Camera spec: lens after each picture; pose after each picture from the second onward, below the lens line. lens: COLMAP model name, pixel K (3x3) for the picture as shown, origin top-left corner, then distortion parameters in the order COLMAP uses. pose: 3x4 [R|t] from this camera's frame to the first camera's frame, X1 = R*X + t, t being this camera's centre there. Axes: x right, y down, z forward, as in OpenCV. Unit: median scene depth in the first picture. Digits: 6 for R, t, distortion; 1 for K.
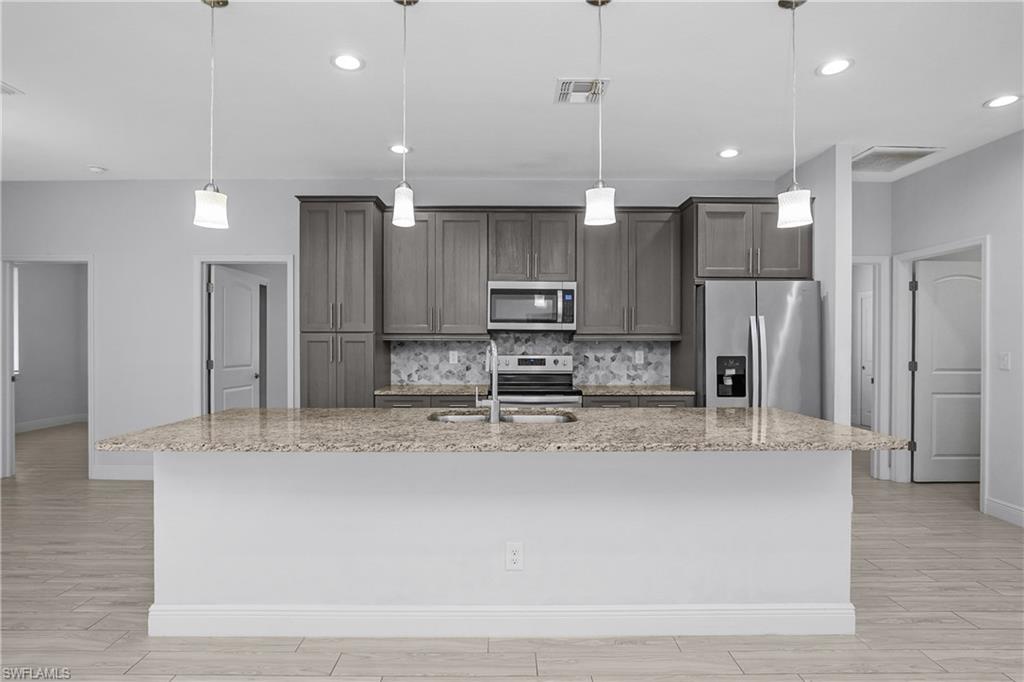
lens RADIAL K [[502.9, 0, 509.6], [0, 502.9, 345.1], [0, 0, 1]] dist [-0.020761, 0.003247]
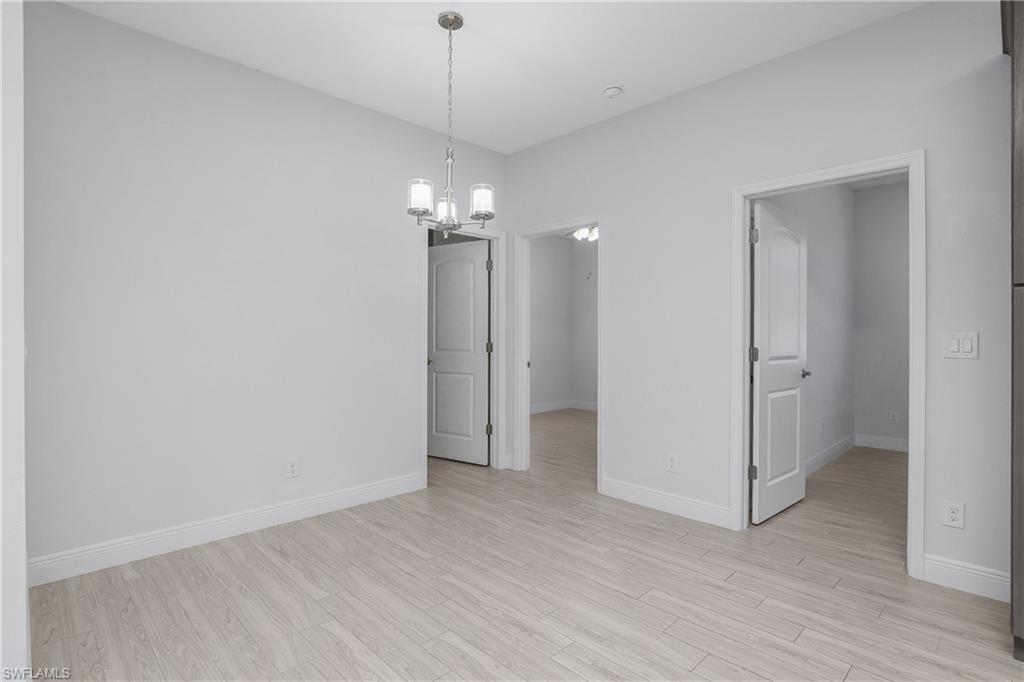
lens RADIAL K [[502.9, 0, 505.0], [0, 502.9, 337.2], [0, 0, 1]] dist [-0.020761, 0.003247]
pose [[0.684426, 0.000919, -0.729082, -0.360815], [-0.002457, 0.999996, -0.001046, 0.019259], [0.729078, 0.002507, 0.684426, 0.332607]]
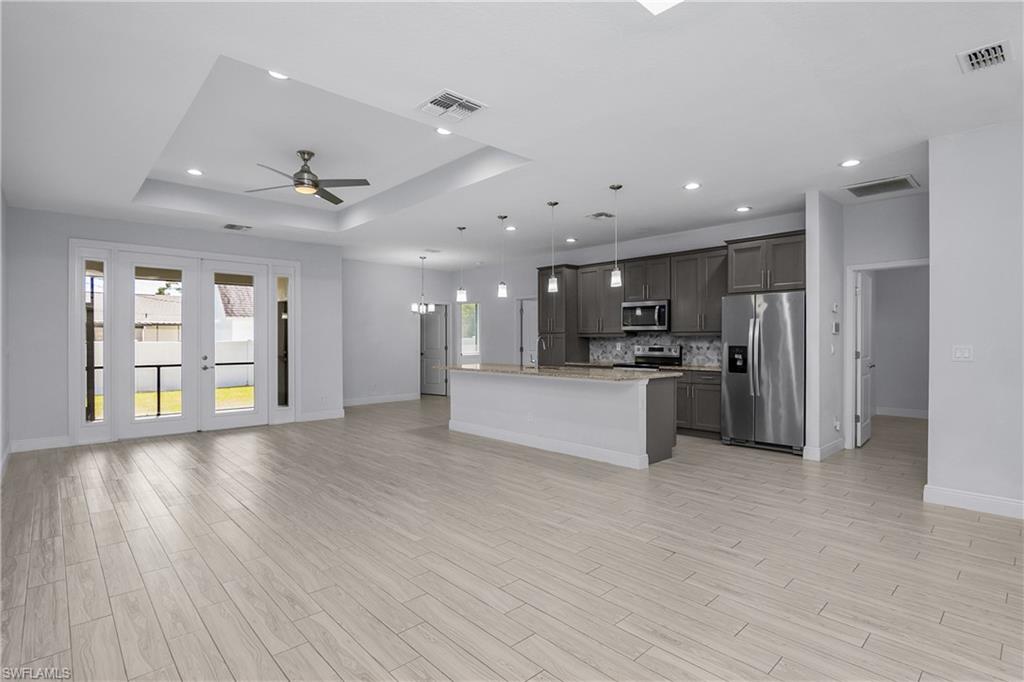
lens RADIAL K [[502.9, 0, 513.9], [0, 502.9, 343.4], [0, 0, 1]] dist [-0.020761, 0.003247]
pose [[0.675648, 0.002921, -0.737219, 0.912820], [0.000452, 0.999990, 0.004376, 0.006475], [0.737224, -0.003290, 0.675640, -0.423289]]
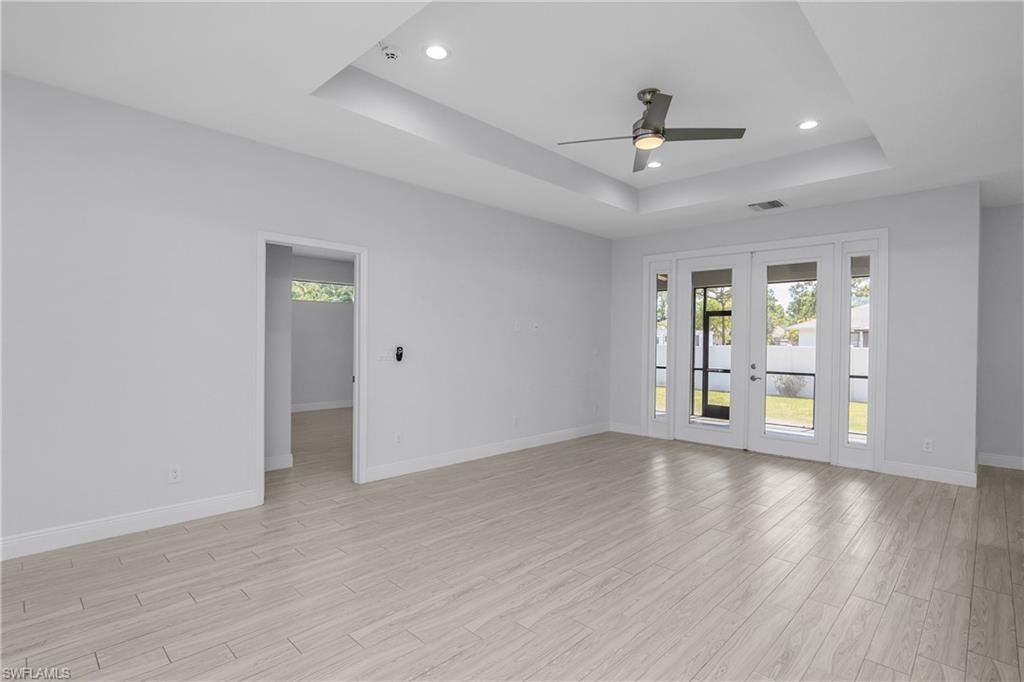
lens RADIAL K [[502.9, 0, 504.3], [0, 502.9, 346.2], [0, 0, 1]] dist [-0.020761, 0.003247]
pose [[-0.708939, -0.003355, -0.705262, 0.554695], [-0.015777, 0.999814, 0.011102, -0.000095], [0.705093, 0.018997, -0.708860, 0.353739]]
